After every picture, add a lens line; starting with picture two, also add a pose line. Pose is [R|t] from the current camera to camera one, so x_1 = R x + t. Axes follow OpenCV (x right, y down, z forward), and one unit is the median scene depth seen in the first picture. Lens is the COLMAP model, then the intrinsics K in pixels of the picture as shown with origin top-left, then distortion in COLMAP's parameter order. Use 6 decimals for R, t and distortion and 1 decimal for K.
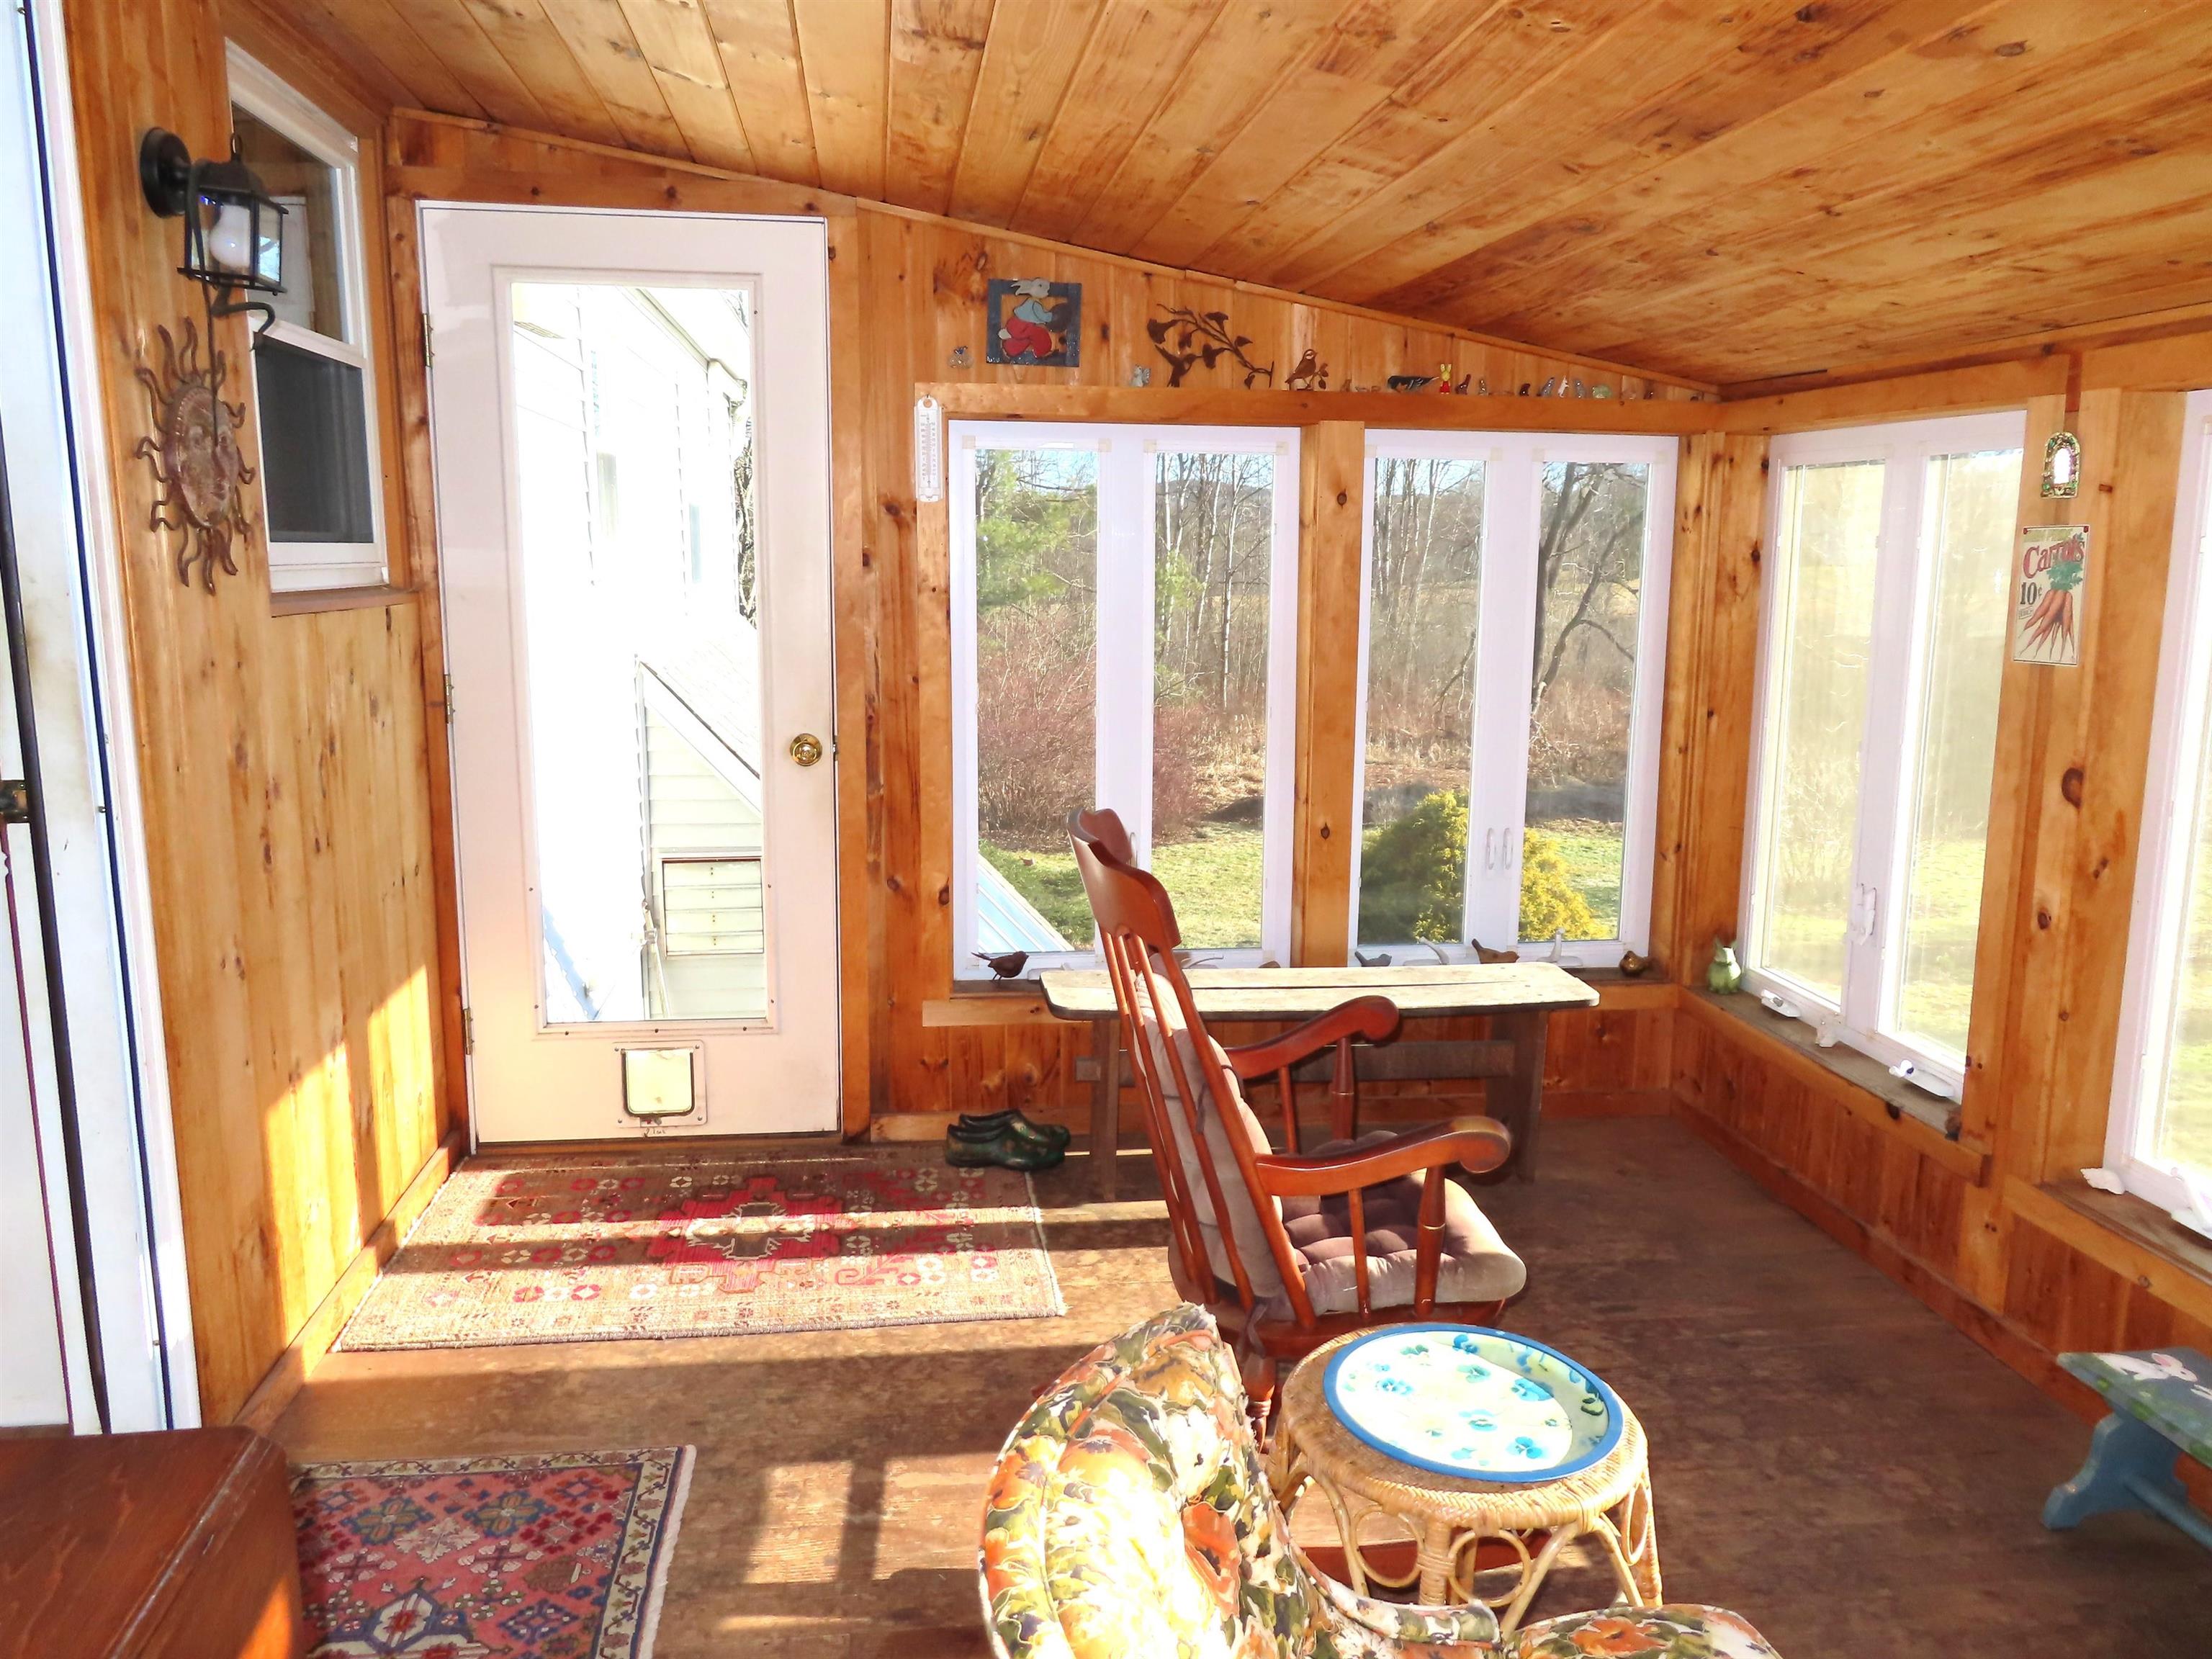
lens RADIAL K [[1577.1, 0, 1102.2], [0, 1577.1, 818.8], [0, 0, 1]] dist [-0.007861, 0.003135]
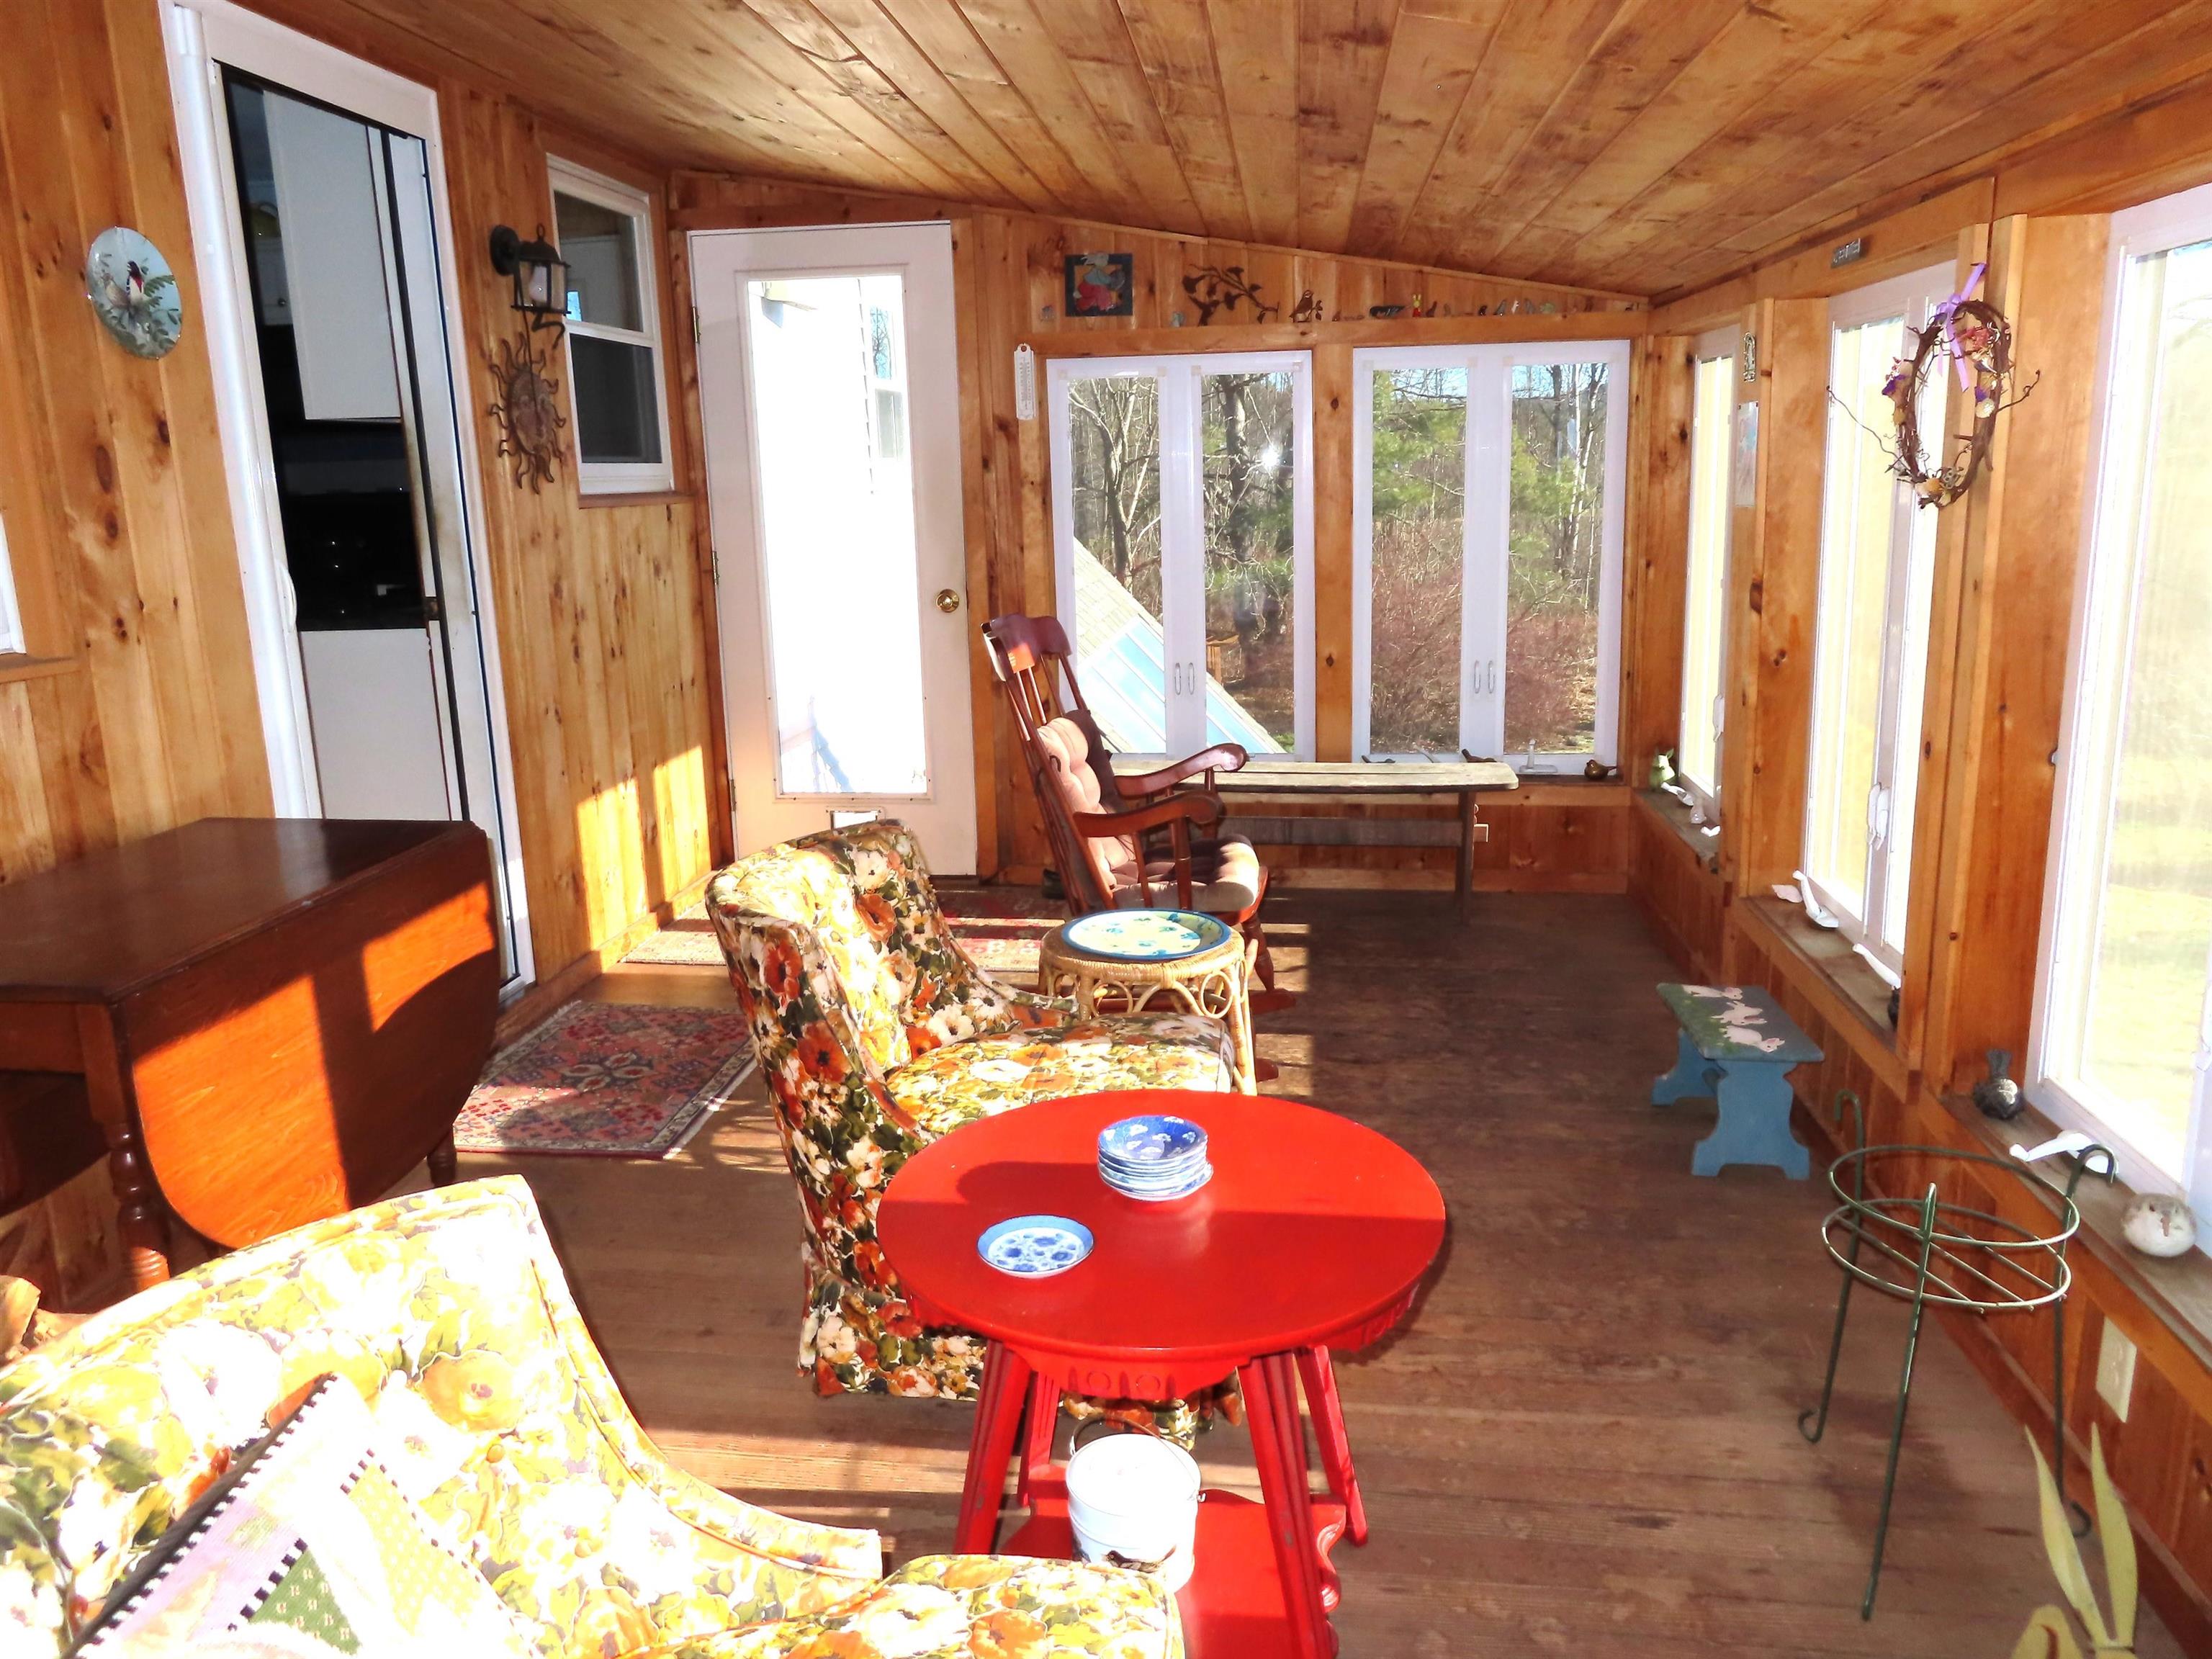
lens RADIAL K [[1577.1, 0, 1102.2], [0, 1577.1, 818.8], [0, 0, 1]] dist [-0.007861, 0.003135]
pose [[0.965315, 0.021957, -0.260162, 0.348566], [-0.008695, 0.998608, 0.052018, 0.084147], [0.260942, -0.047951, 0.964163, -0.369600]]
